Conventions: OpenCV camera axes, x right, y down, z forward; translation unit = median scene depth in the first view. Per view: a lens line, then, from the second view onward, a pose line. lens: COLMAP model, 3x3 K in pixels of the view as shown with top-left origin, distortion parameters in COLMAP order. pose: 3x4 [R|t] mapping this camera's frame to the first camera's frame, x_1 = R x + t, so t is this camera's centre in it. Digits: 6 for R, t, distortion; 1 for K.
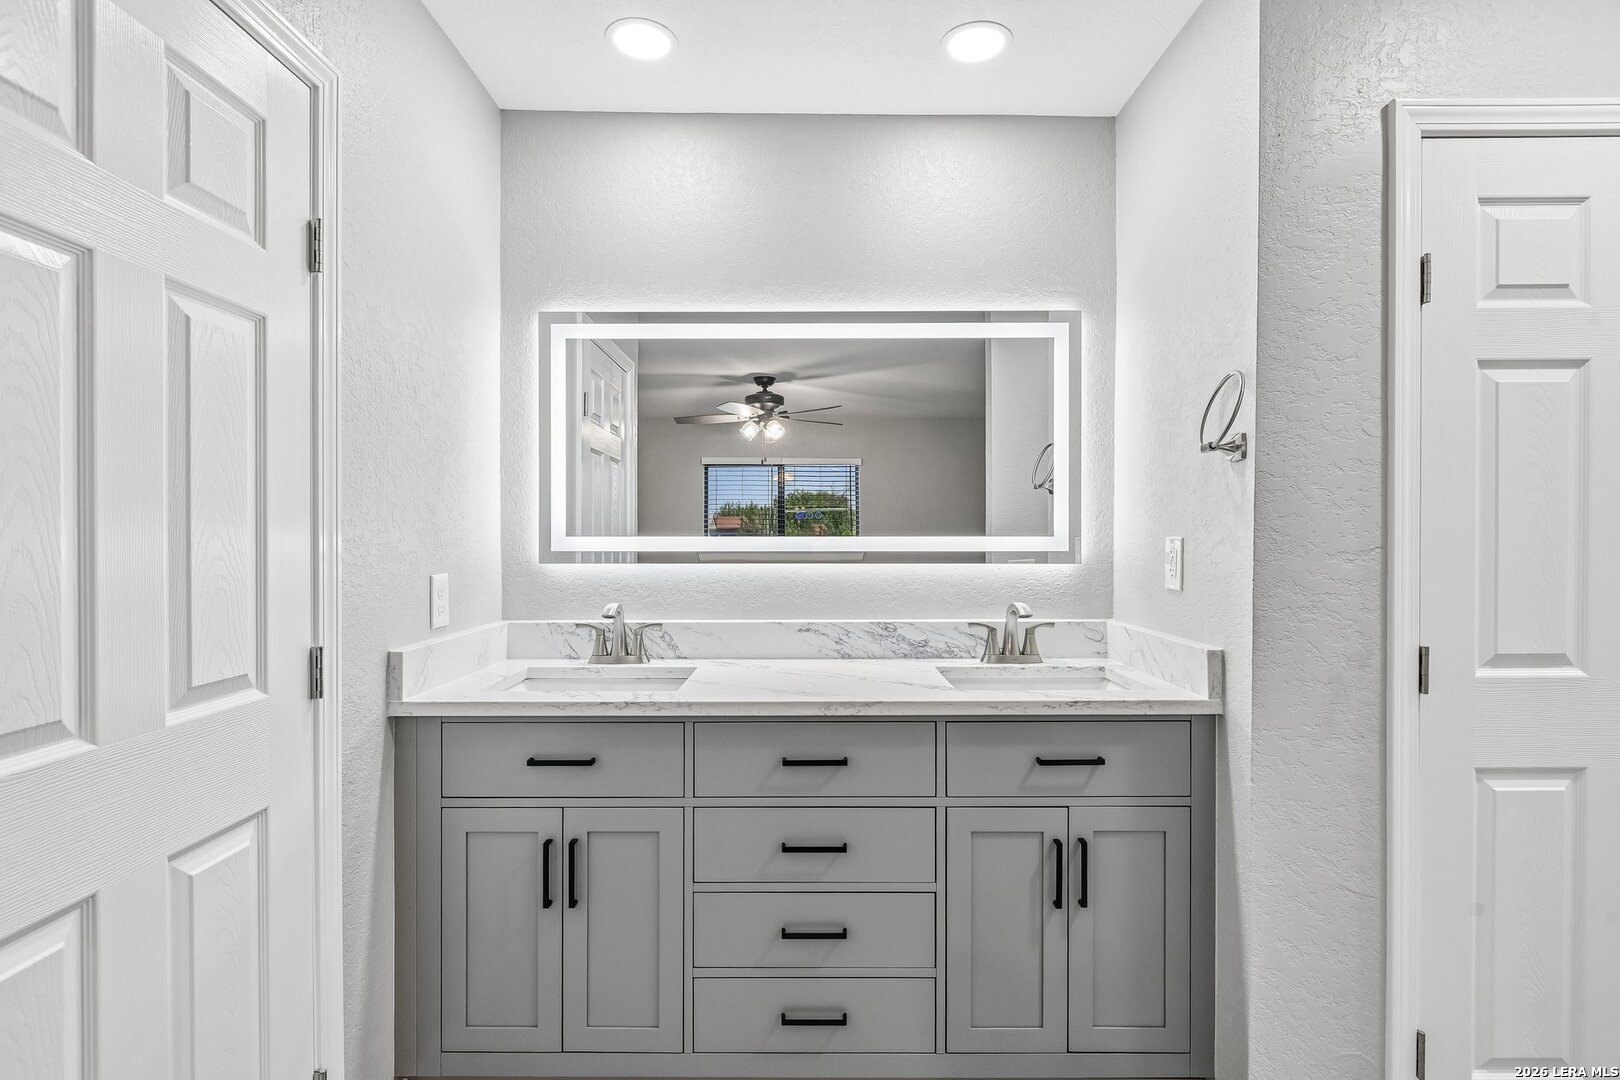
lens RADIAL K [[777.8, 0, 839.7], [0, 777.8, 529.5], [0, 0, 1]] dist [-0.030897, 0.000215]
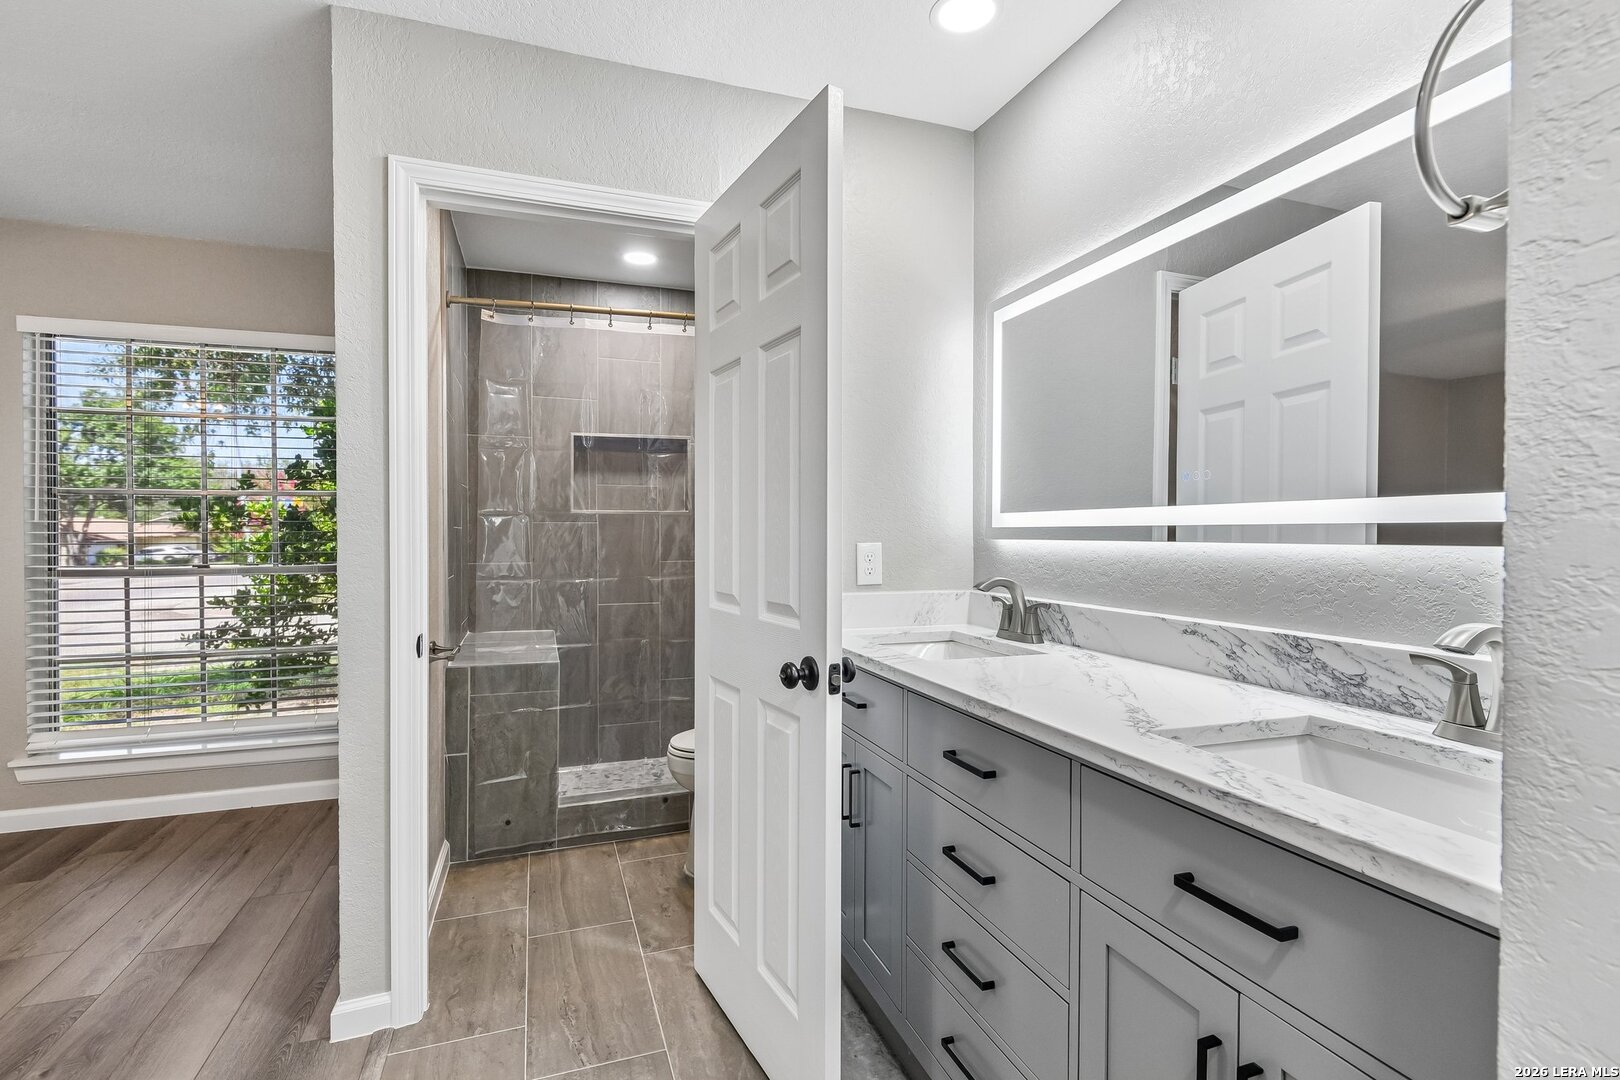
lens RADIAL K [[767.8, 0, 820.7], [0, 767.8, 542.1], [0, 0, 1]] dist [0.002360, -0.008147]
pose [[0.315134, 0.010104, -0.948993, 0.536990], [0.003708, 0.999923, 0.011878, 0.033621], [0.949040, -0.007262, 0.315072, 0.436004]]
